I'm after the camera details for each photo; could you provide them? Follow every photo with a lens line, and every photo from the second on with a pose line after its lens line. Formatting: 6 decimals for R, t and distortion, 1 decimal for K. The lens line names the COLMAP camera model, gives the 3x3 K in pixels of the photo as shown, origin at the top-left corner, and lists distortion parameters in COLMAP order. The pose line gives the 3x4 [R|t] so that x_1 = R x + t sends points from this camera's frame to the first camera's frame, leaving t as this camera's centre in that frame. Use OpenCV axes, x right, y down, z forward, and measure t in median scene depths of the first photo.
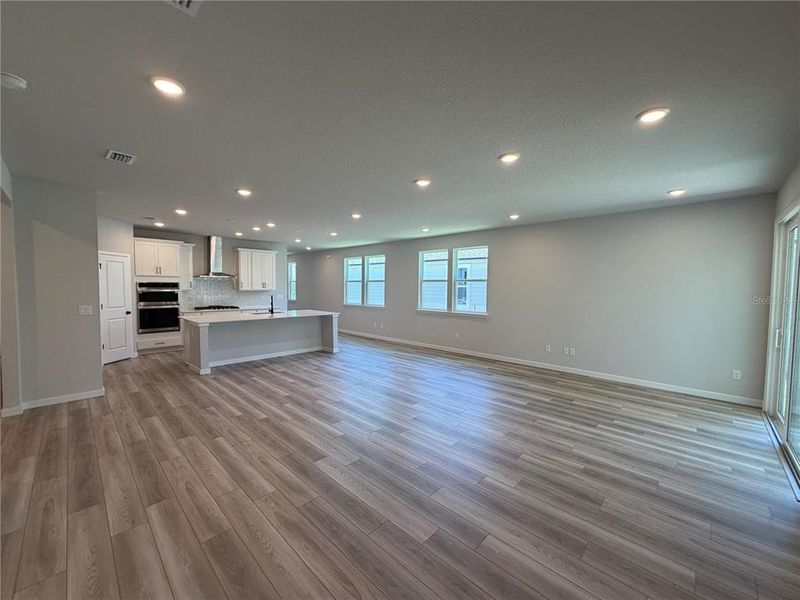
lens RADIAL K [[319.0, 0, 397.8], [0, 319.0, 302.8], [0, 0, 1]] dist [-0.000471, 0.000132]
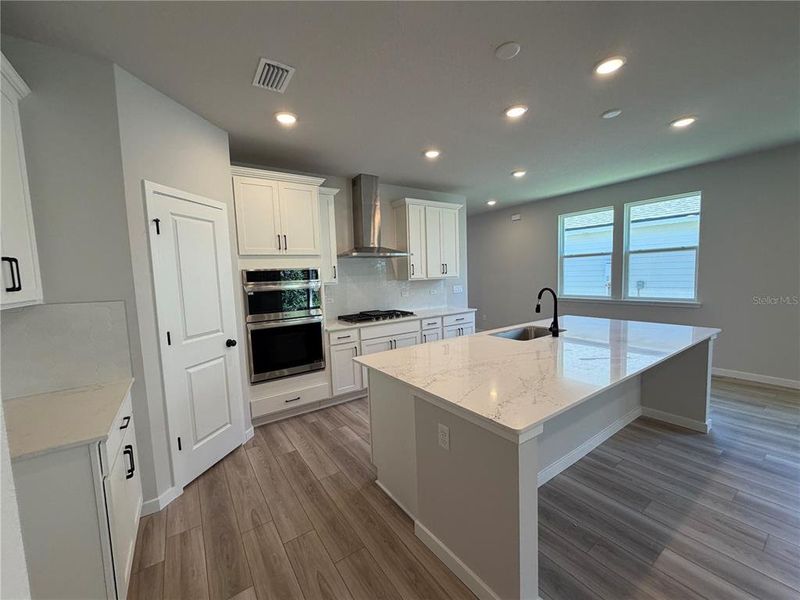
lens RADIAL K [[319.0, 0, 396.9], [0, 319.0, 301.0], [0, 0, 1]] dist [-0.000471, 0.000132]
pose [[0.979407, -0.029006, -0.199800, -0.590788], [0.036924, 0.998669, 0.036013, -0.034201], [0.198489, -0.042649, 0.979175, 0.688434]]
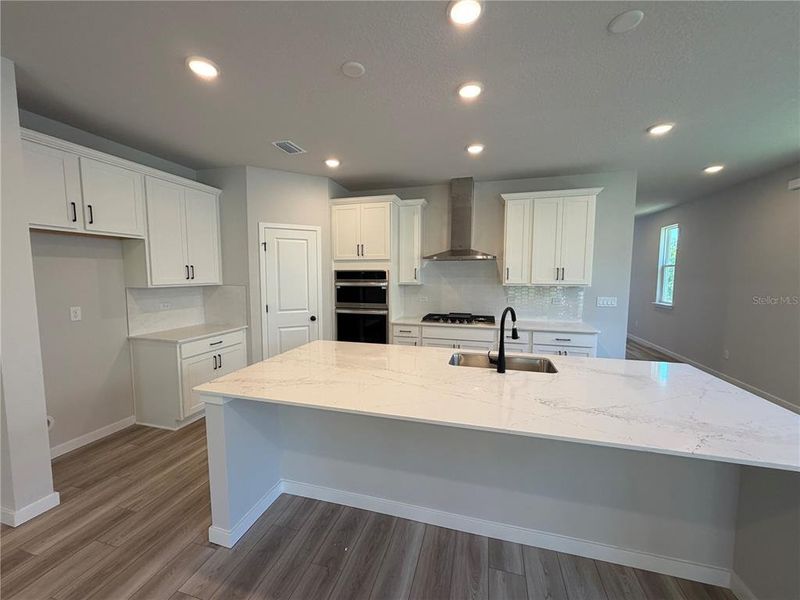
lens RADIAL K [[319.0, 0, 397.1], [0, 319.0, 300.2], [0, 0, 1]] dist [-0.000471, 0.000132]
pose [[0.475149, 0.063570, -0.877606, -0.220770], [-0.039942, 0.997917, 0.050660, -0.048950], [0.878998, 0.010982, 0.476698, 0.913374]]
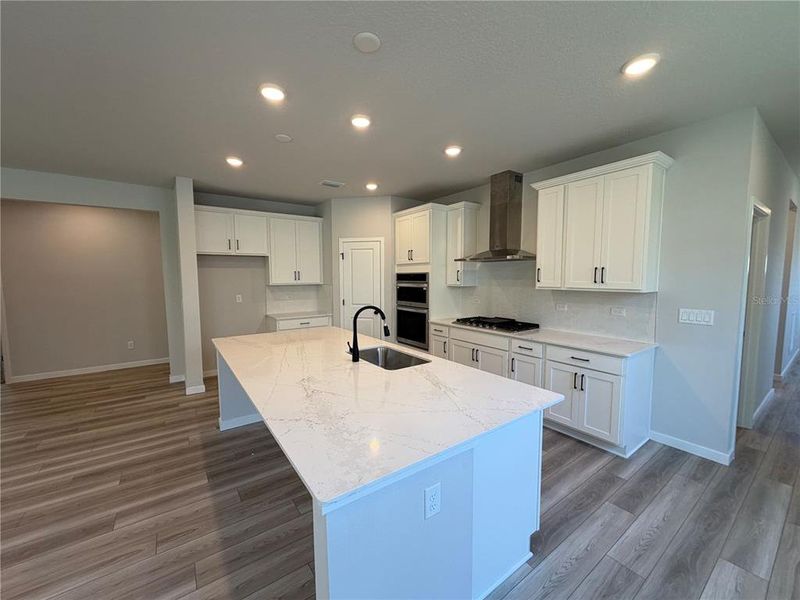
lens RADIAL K [[319.0, 0, 397.0], [0, 319.0, 299.8], [0, 0, 1]] dist [-0.000471, 0.000132]
pose [[-0.181496, 0.066151, -0.981164, -0.088413], [-0.045207, 0.996119, 0.075521, -0.067490], [0.982352, 0.058062, -0.177801, 1.290303]]
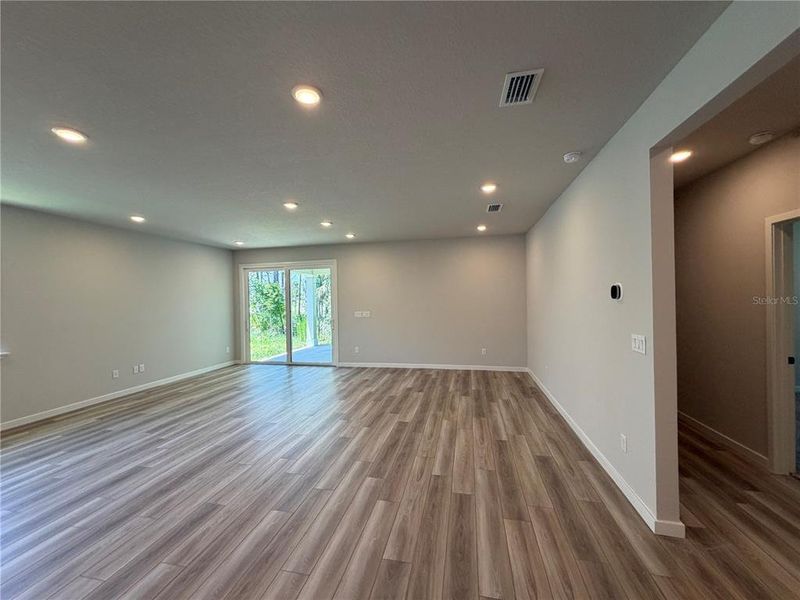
lens RADIAL K [[319.0, 0, 397.8], [0, 319.0, 298.2], [0, 0, 1]] dist [-0.000471, 0.000132]
pose [[-0.527510, 0.001202, 0.849548, -0.663240], [0.055210, 0.997934, 0.032870, -0.045625], [-0.847753, 0.064242, -0.526487, 0.808052]]
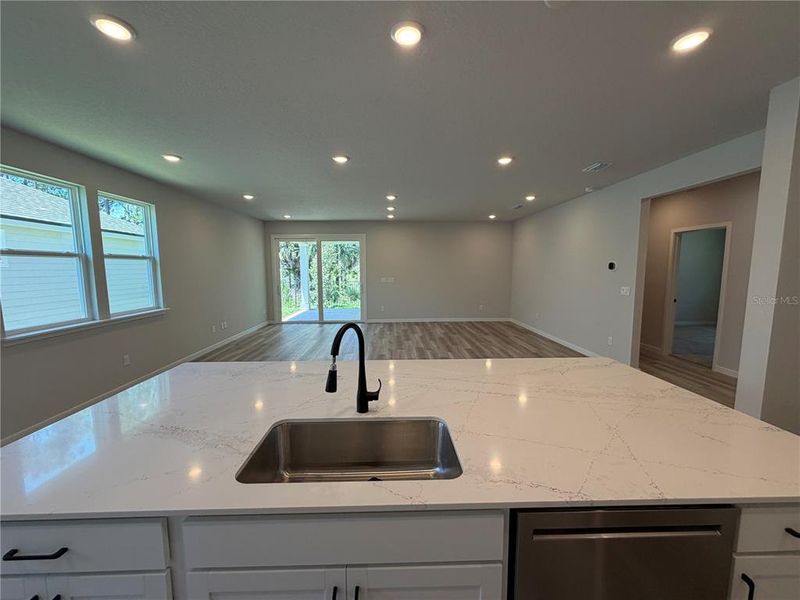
lens RADIAL K [[319.0, 0, 398.4], [0, 319.0, 298.0], [0, 0, 1]] dist [-0.000471, 0.000132]
pose [[-0.717704, -0.073381, 0.692471, -0.637501], [0.032332, 0.989848, 0.138403, -0.073485], [-0.695598, 0.121721, -0.708045, 1.312135]]
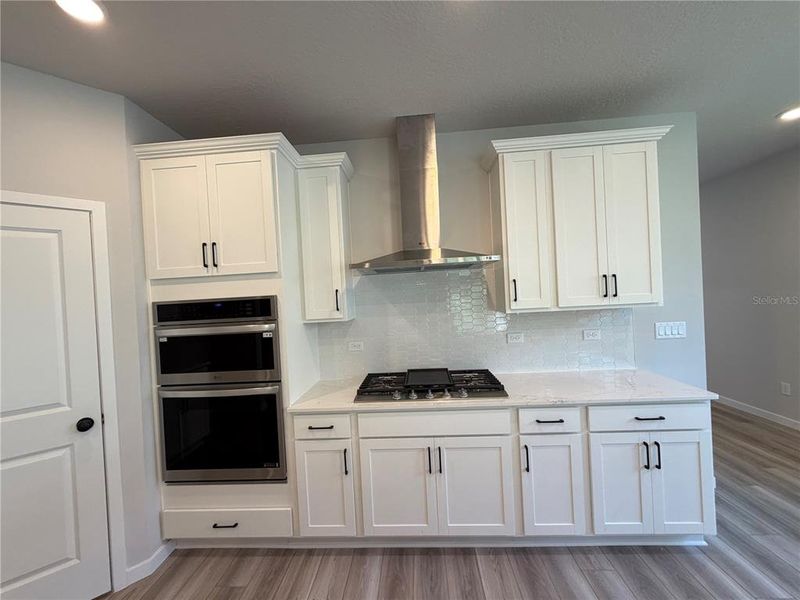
lens RADIAL K [[319.0, 0, 396.7], [0, 319.0, 299.9], [0, 0, 1]] dist [-0.000471, 0.000132]
pose [[0.652288, -0.036288, -0.757102, -0.521893], [0.021776, 0.999338, -0.029138, -0.062008], [0.757658, 0.002520, 0.652647, 1.109476]]
